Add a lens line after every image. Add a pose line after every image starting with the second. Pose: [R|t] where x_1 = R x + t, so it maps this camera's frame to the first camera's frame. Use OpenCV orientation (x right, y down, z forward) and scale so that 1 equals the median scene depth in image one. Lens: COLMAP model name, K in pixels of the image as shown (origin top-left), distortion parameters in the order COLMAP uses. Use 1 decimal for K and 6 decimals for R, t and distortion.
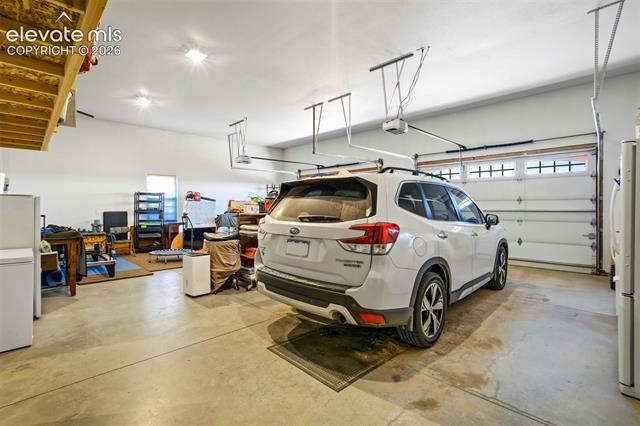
lens RADIAL K [[295.6, 0, 319.6], [0, 295.6, 208.5], [0, 0, 1]] dist [-0.017569, 0.007526]
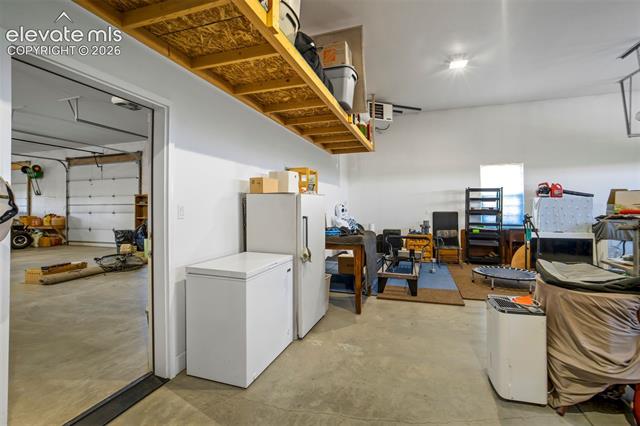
lens RADIAL K [[295.6, 0, 320.0], [0, 295.6, 206.5], [0, 0, 1]] dist [-0.017569, 0.007526]
pose [[0.440631, -0.005683, -0.897670, -0.070145], [0.000220, 0.999981, -0.006223, -0.000426], [0.897688, 0.002545, 0.440623, 0.274424]]
